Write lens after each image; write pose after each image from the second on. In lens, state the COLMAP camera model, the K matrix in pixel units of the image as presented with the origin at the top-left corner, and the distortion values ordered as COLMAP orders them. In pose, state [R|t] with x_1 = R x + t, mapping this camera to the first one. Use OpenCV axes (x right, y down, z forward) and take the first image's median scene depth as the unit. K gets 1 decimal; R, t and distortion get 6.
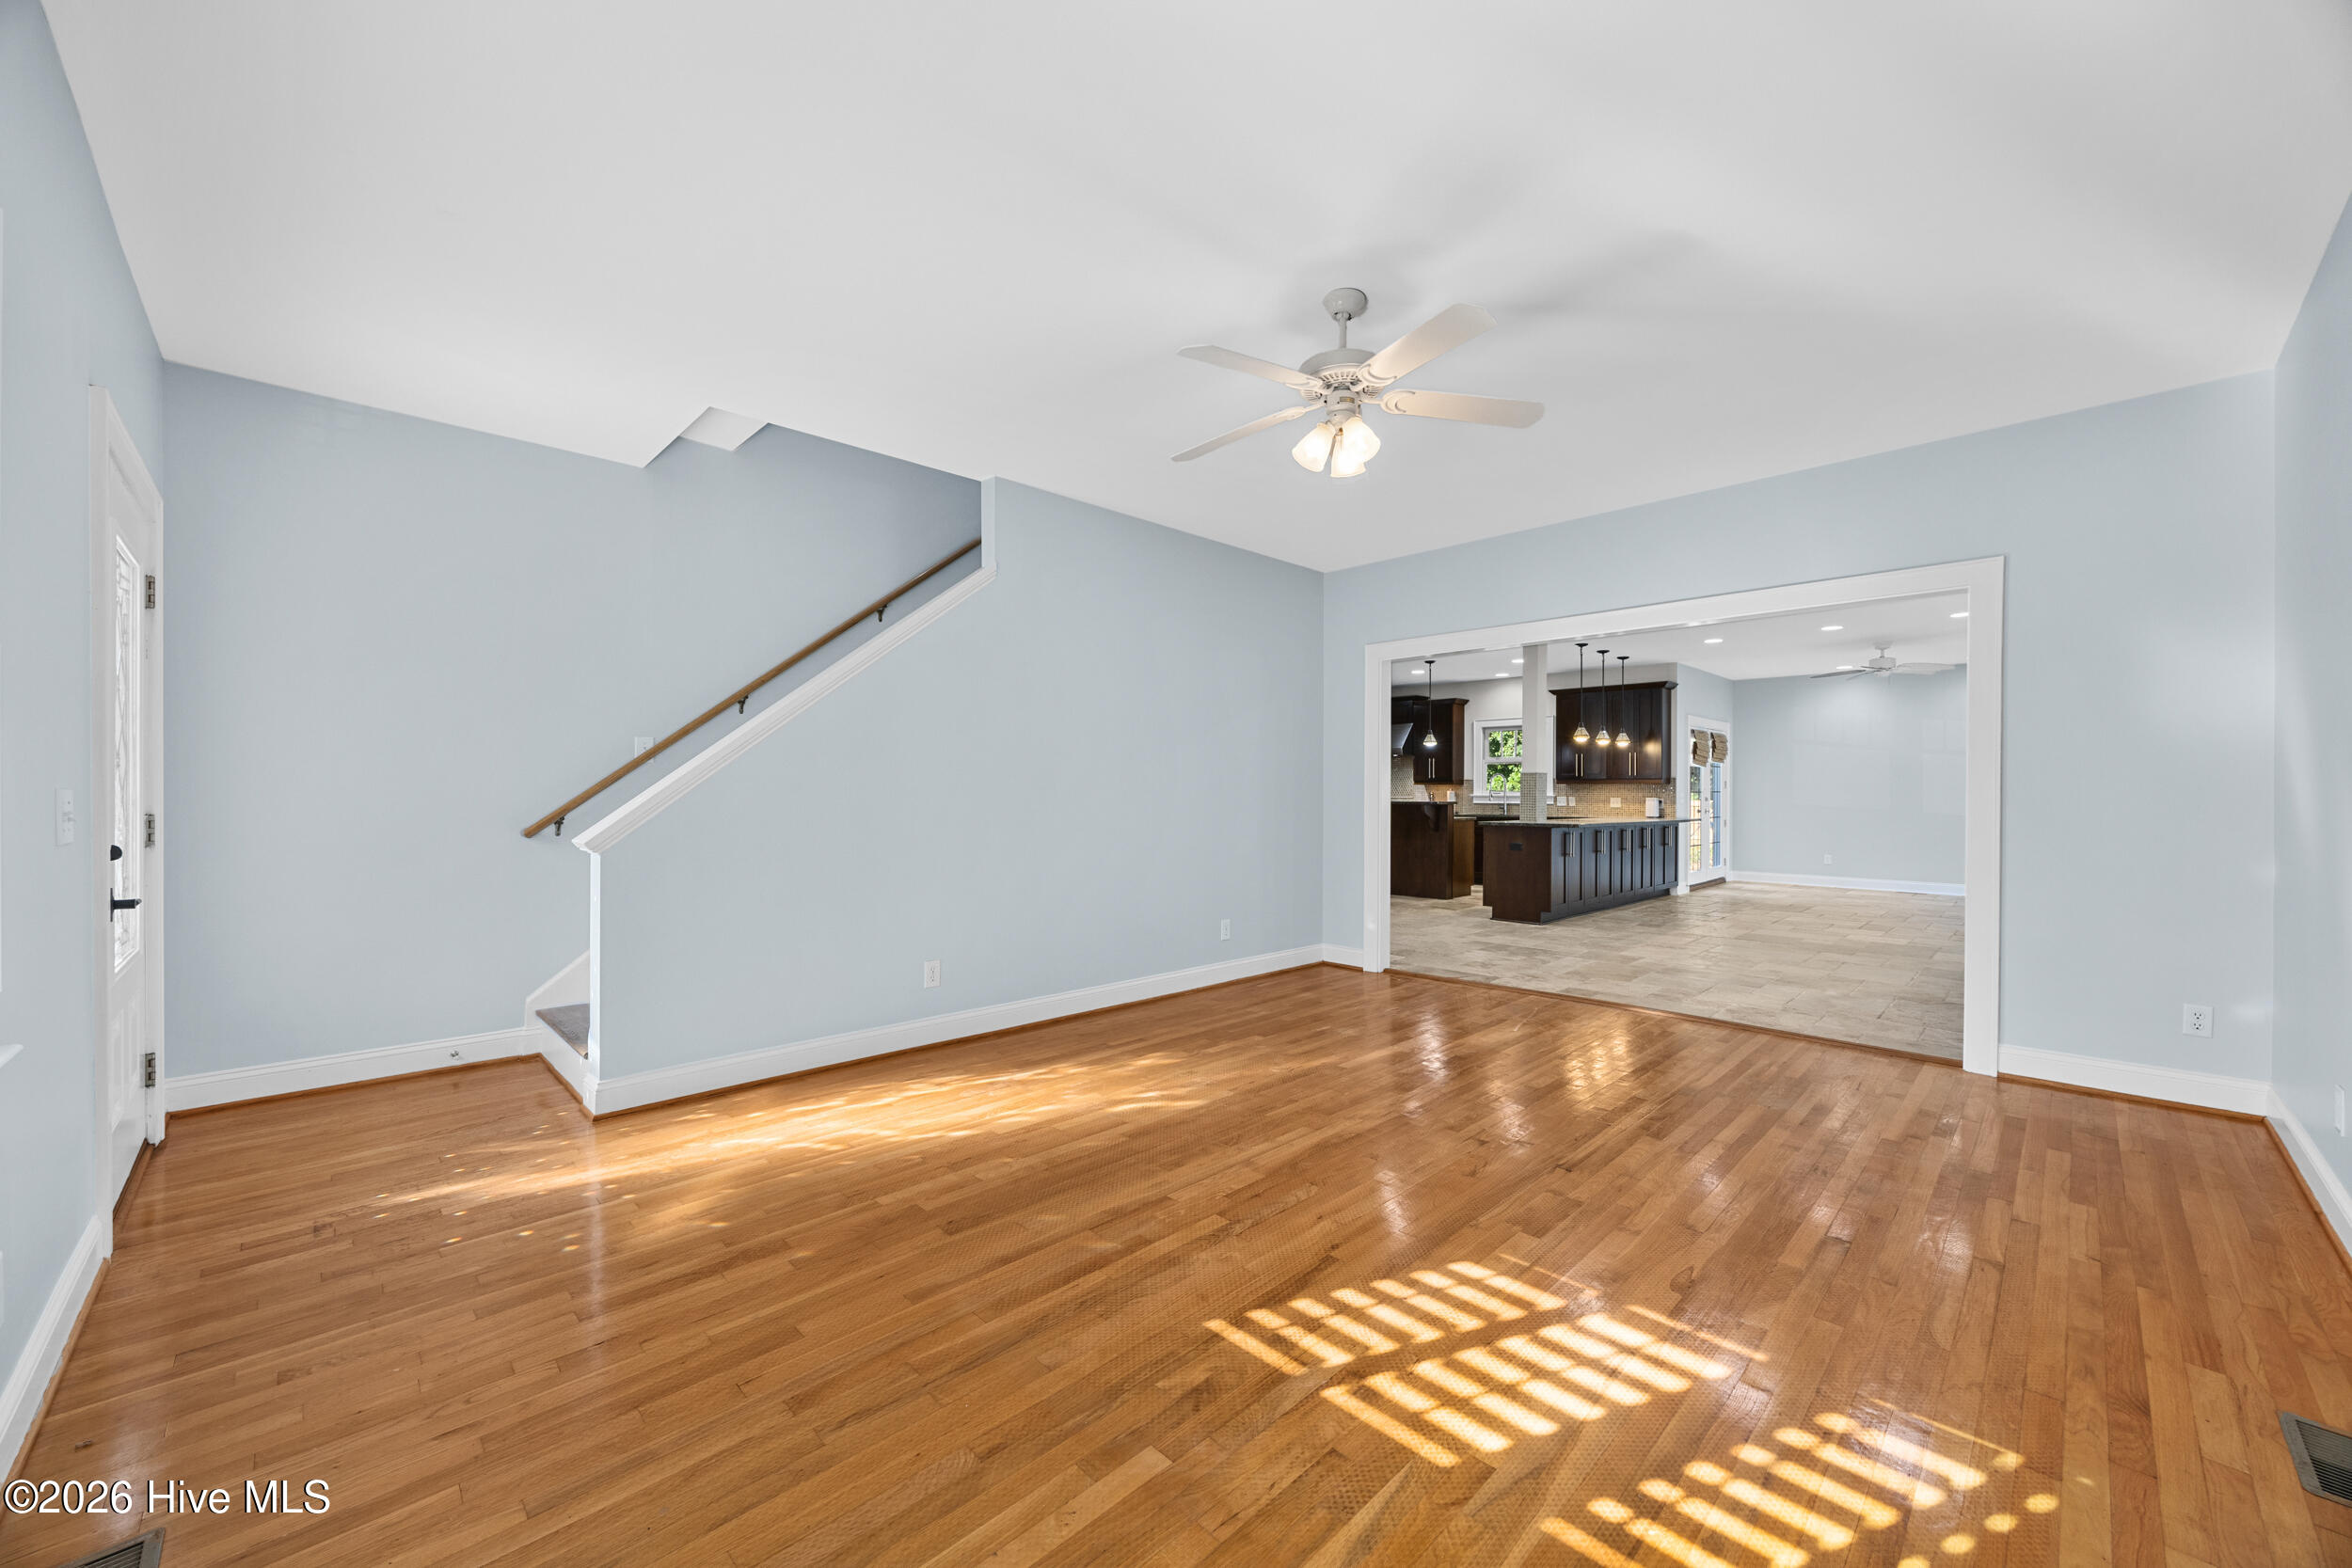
lens RADIAL K [[891.3, 0, 1172.1], [0, 891.3, 791.0], [0, 0, 1]] dist [0.005961, -0.000388]
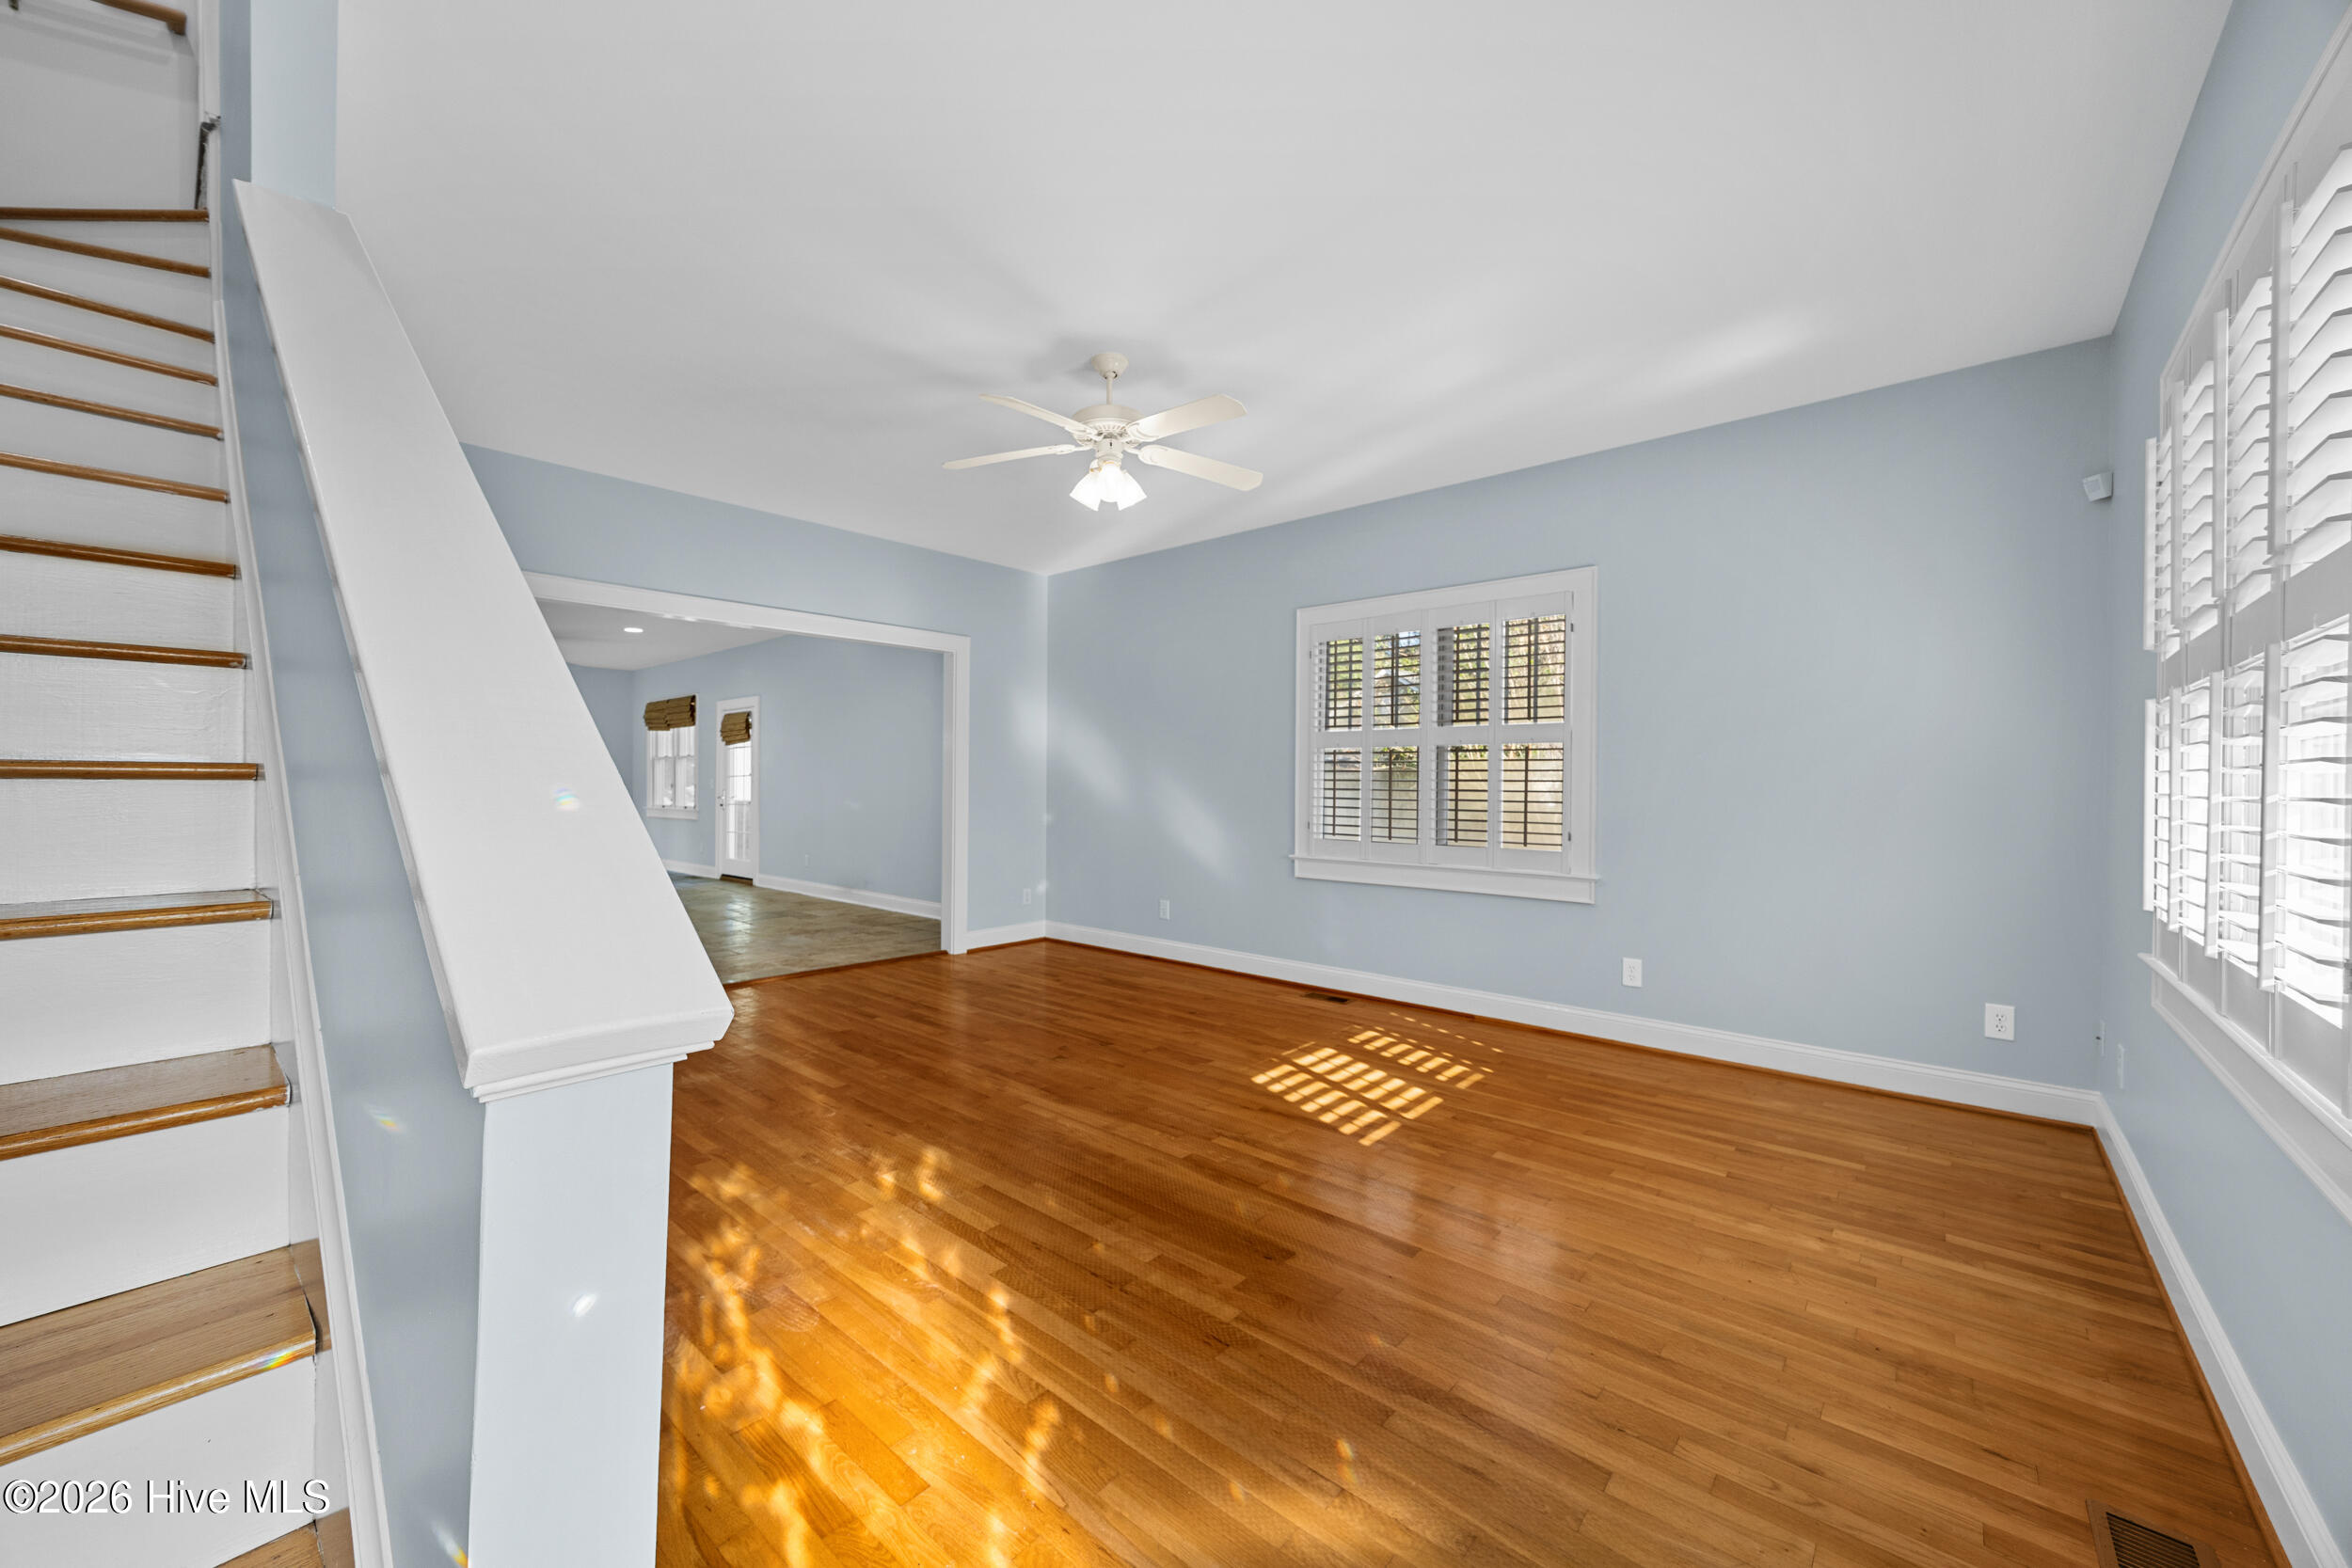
lens RADIAL K [[891.3, 0, 1155.6], [0, 891.3, 788.0], [0, 0, 1]] dist [0.005961, -0.000388]
pose [[-0.065491, -0.008599, 0.997816, -0.823297], [-0.009143, 0.999926, 0.008017, -0.000729], [-0.997811, -0.008598, -0.065565, 0.850687]]
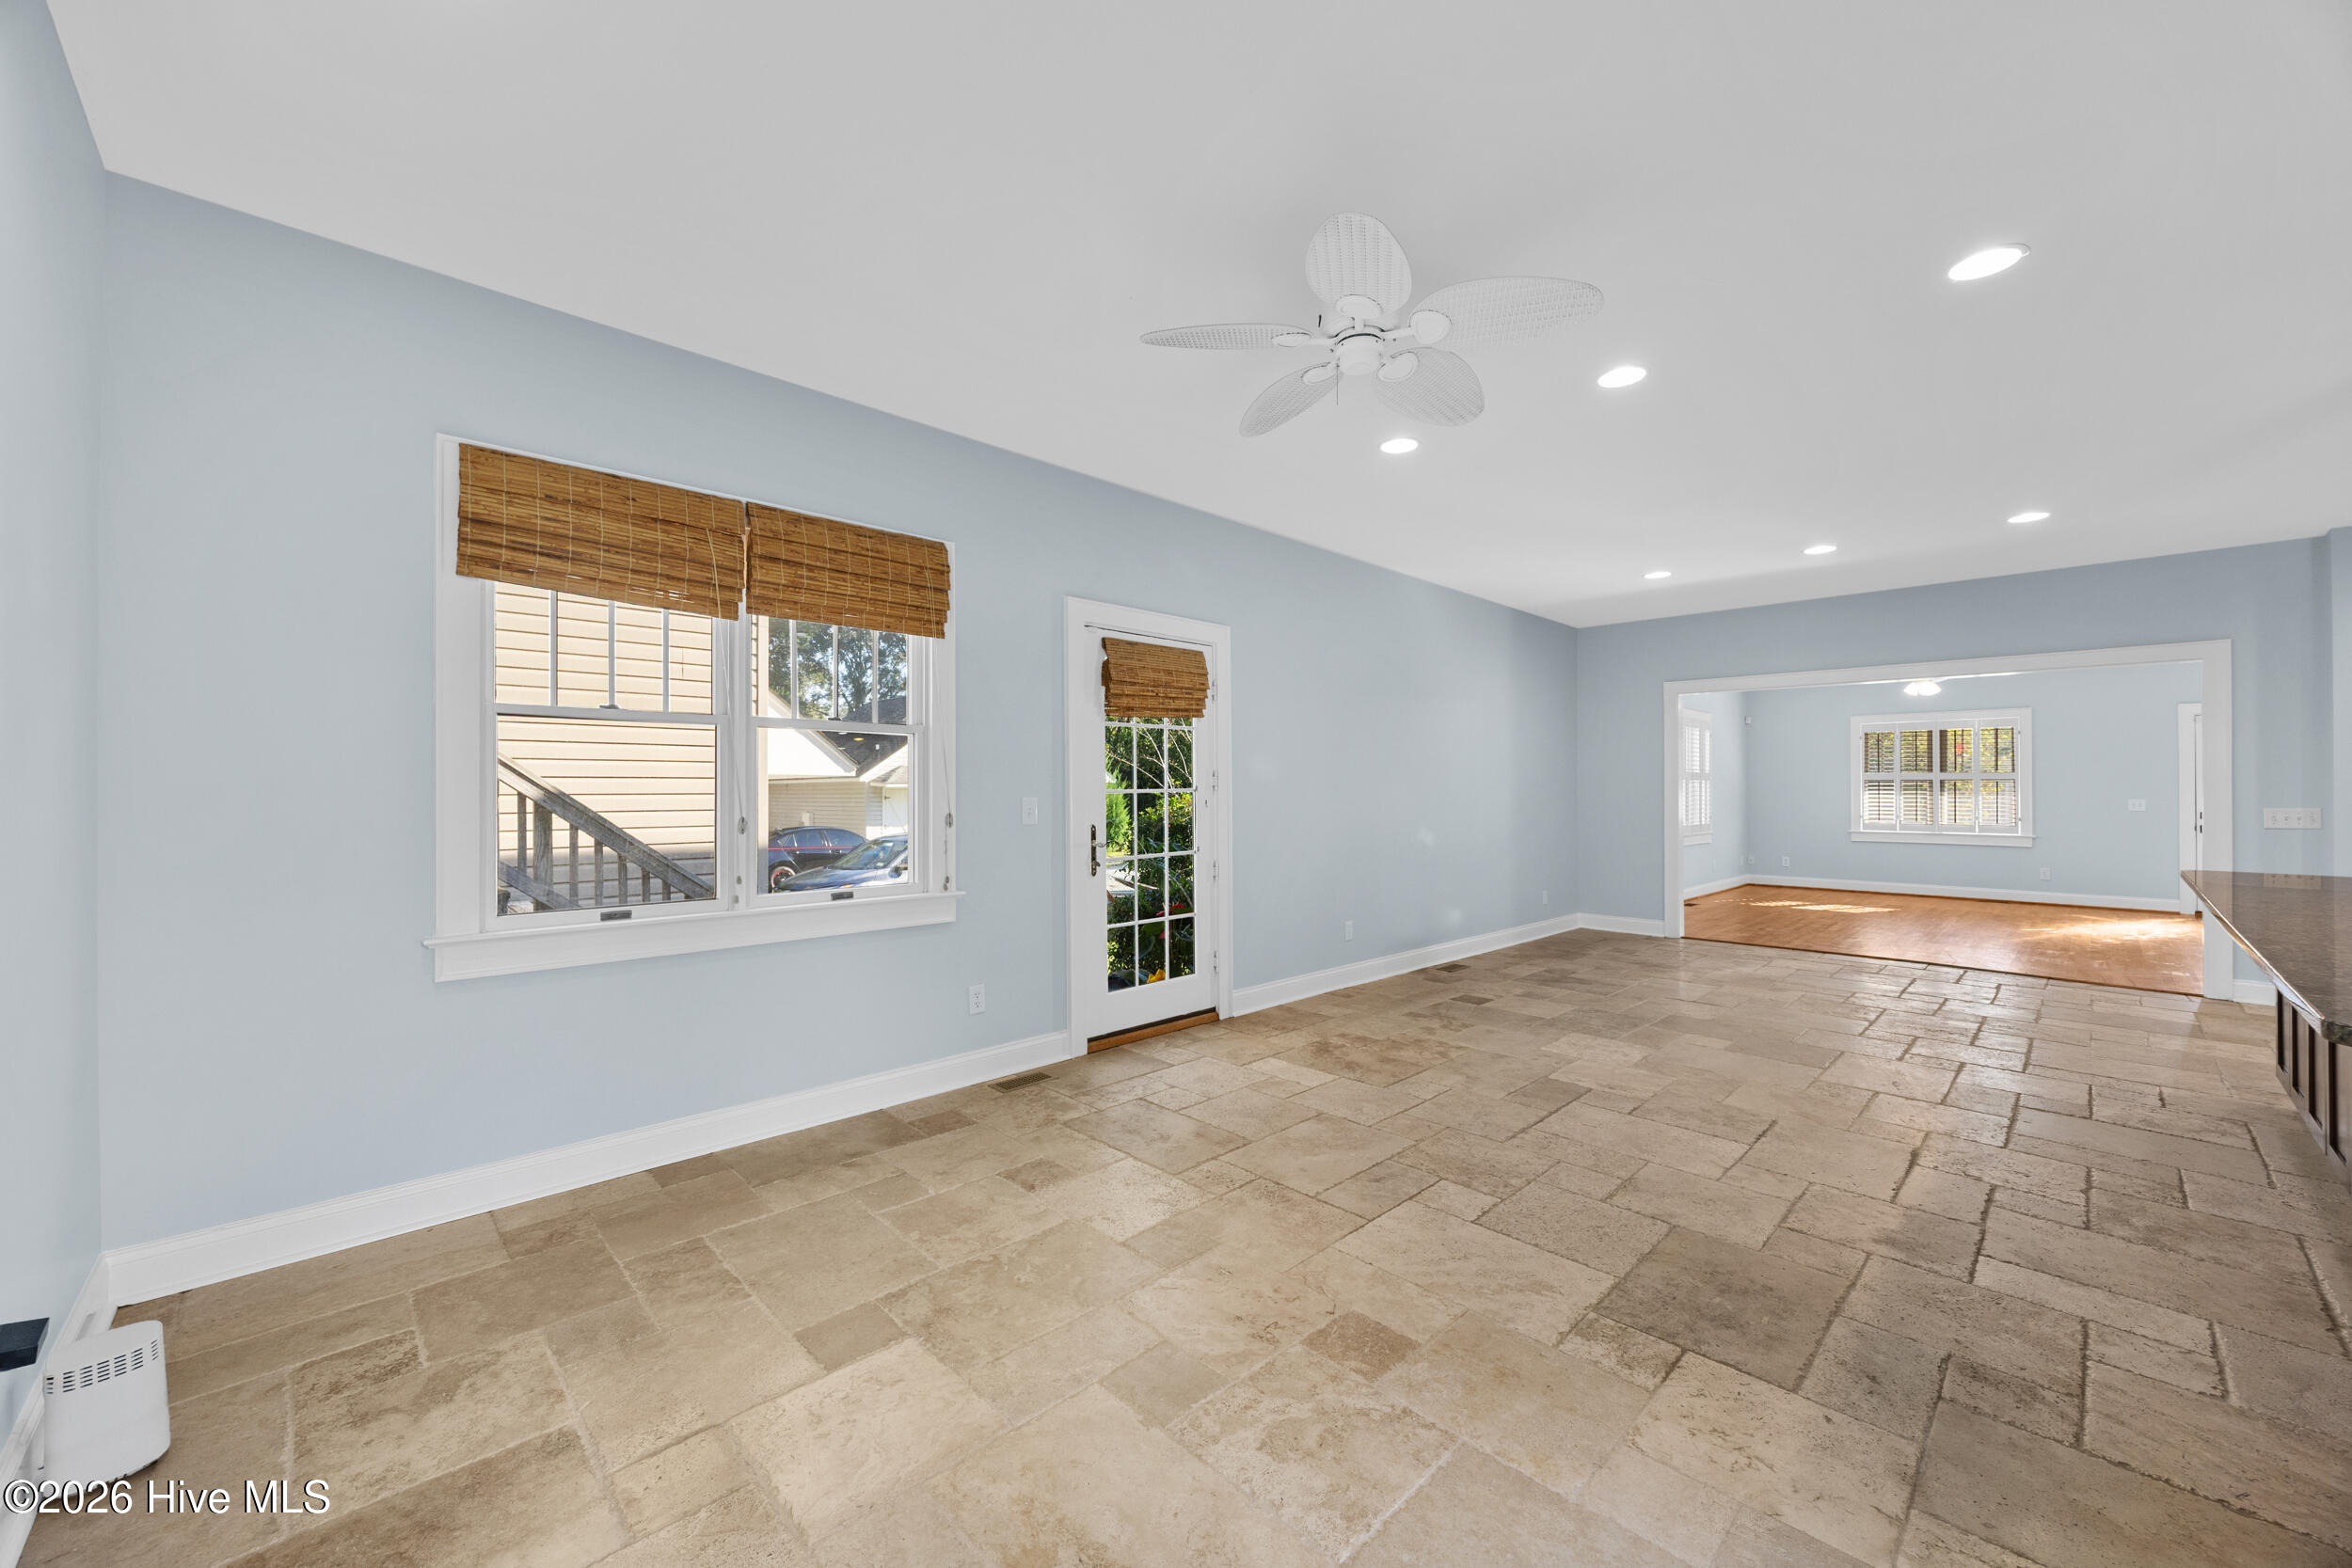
lens RADIAL K [[891.3, 0, 1181.4], [0, 891.3, 783.1], [0, 0, 1]] dist [0.005961, -0.000388]
pose [[-0.999974, -0.007161, 0.001127, 2.275084], [-0.007172, 0.999917, -0.010696, -0.001492], [-0.001051, -0.010704, -0.999942, 3.406453]]
